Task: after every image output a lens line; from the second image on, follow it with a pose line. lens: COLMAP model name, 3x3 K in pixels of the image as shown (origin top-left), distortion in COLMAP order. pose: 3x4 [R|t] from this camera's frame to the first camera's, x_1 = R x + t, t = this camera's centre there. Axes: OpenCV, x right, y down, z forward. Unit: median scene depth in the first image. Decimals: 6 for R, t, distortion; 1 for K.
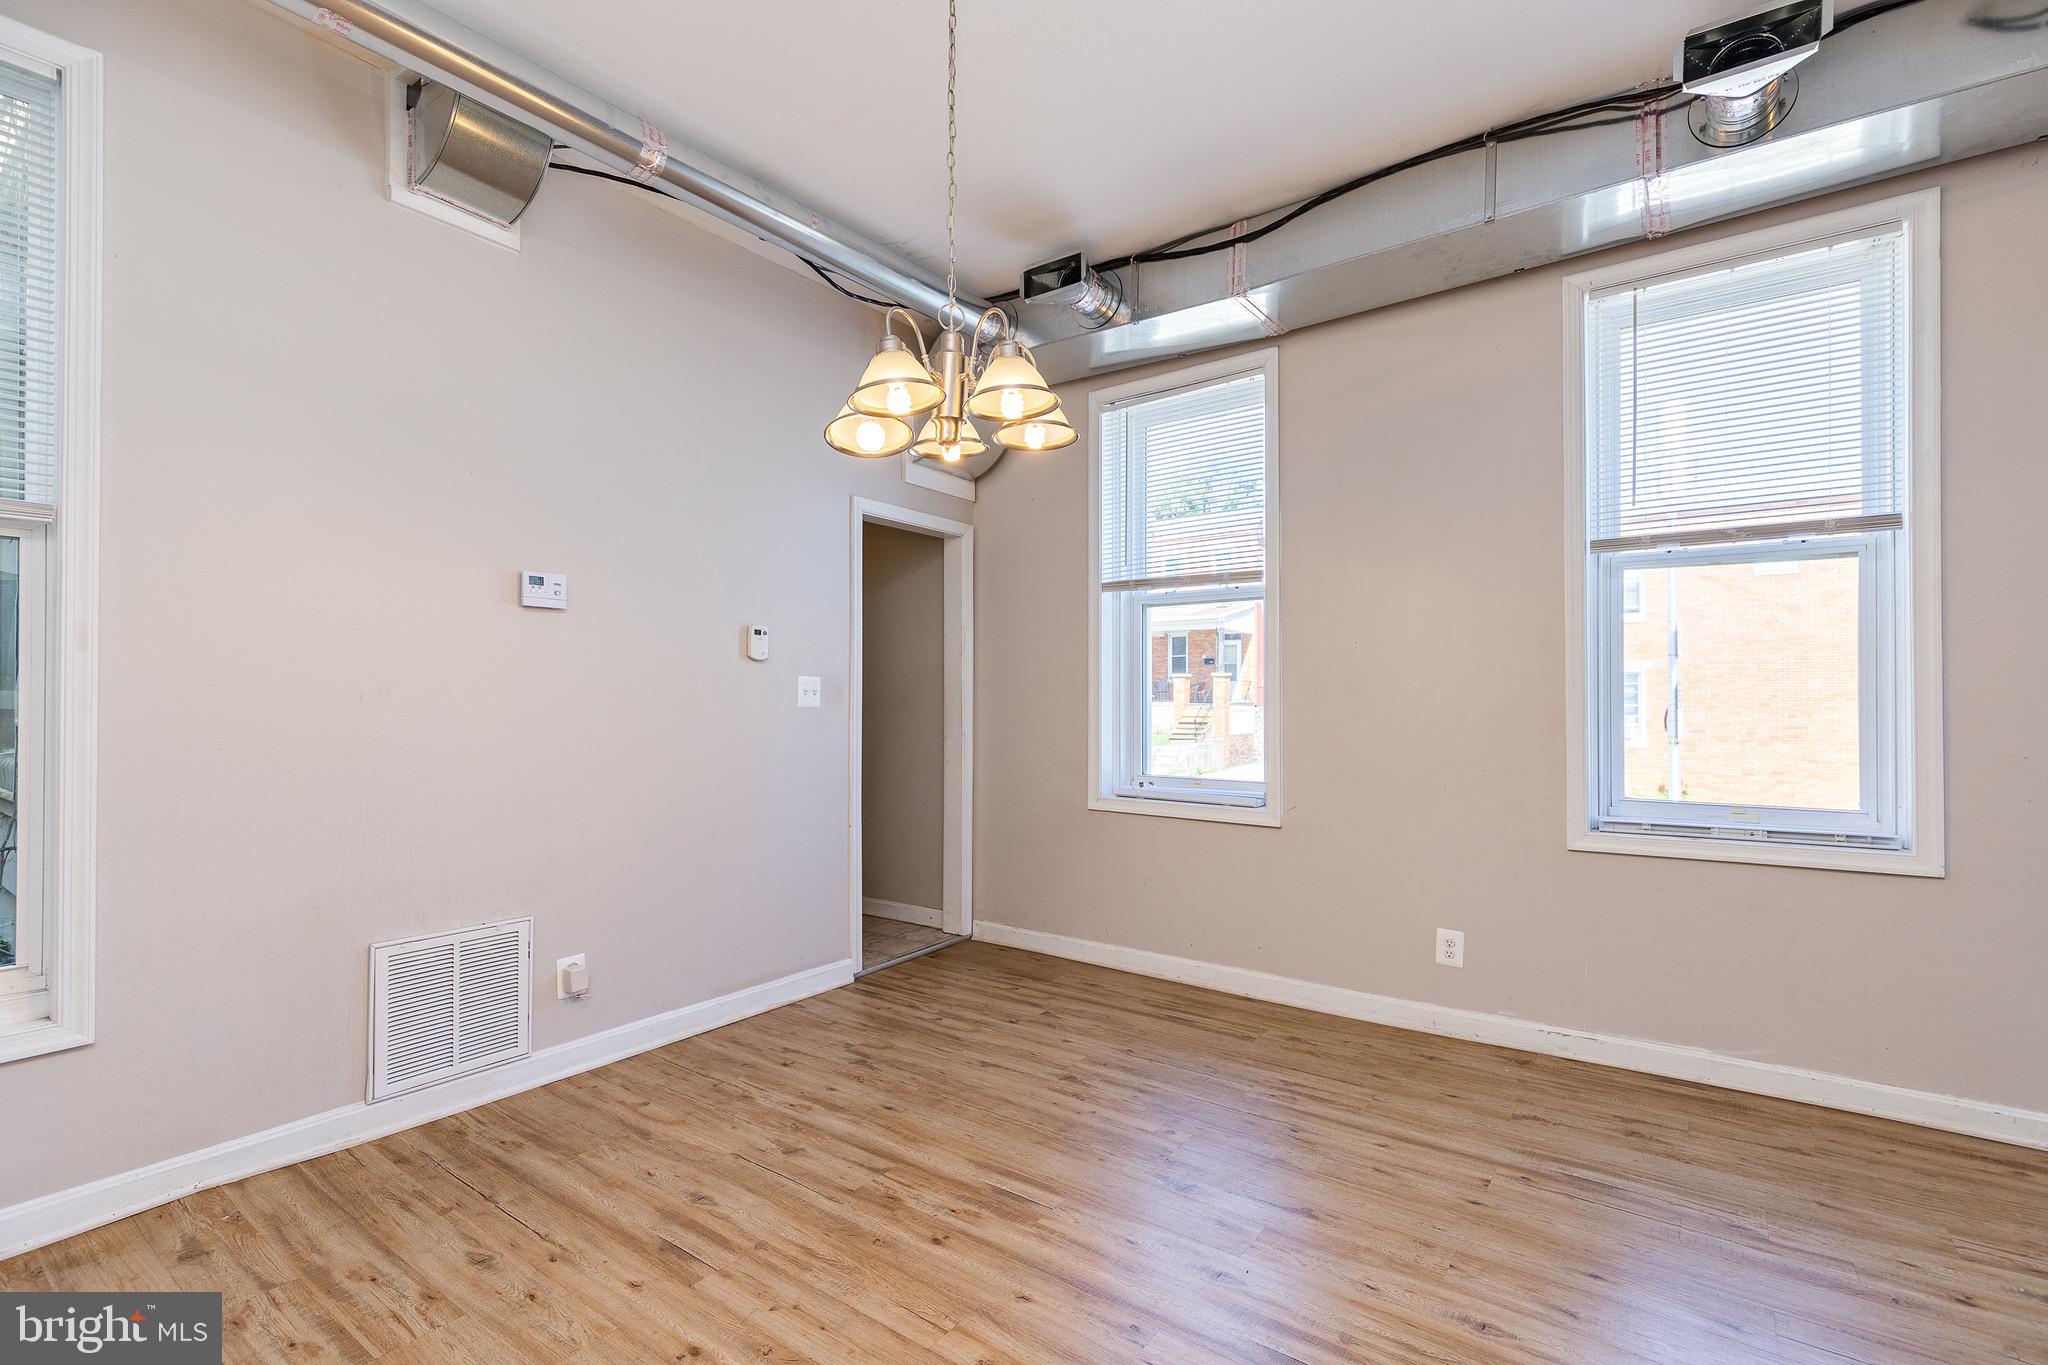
lens RADIAL K [[921.9, 0, 1034.0], [0, 921.9, 690.6], [0, 0, 1]] dist [0.014154, -0.003116]
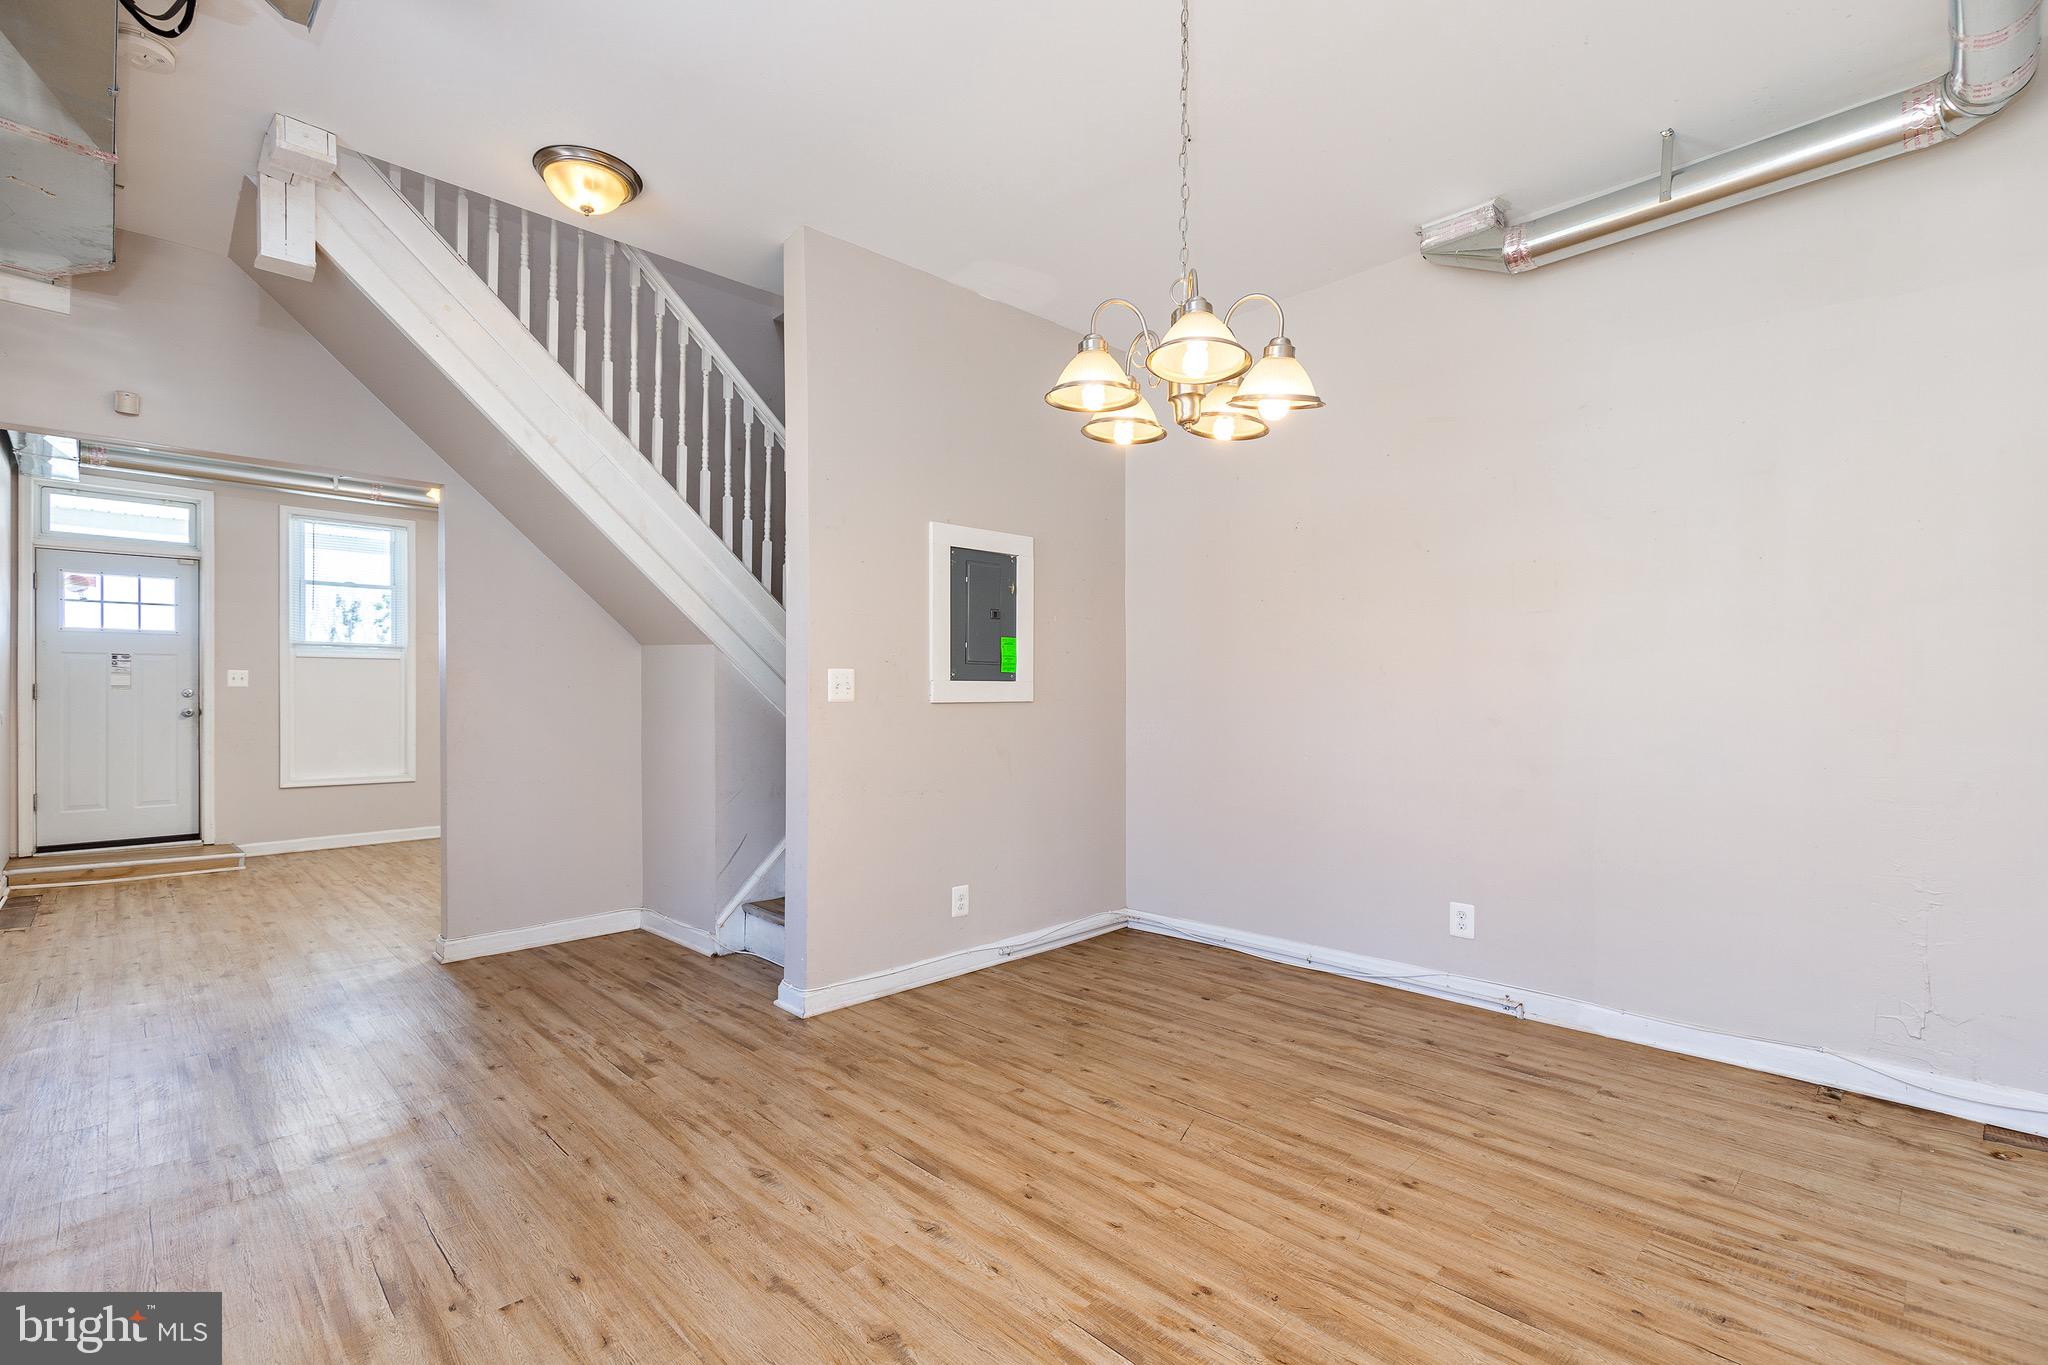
lens RADIAL K [[921.9, 0, 1034.0], [0, 921.9, 690.6], [0, 0, 1]] dist [0.014154, -0.003116]
pose [[-0.986107, 0.003279, 0.166078, -0.091675], [0.000234, 0.999832, -0.018351, 0.027400], [-0.166111, -0.018057, -0.985942, 1.924904]]
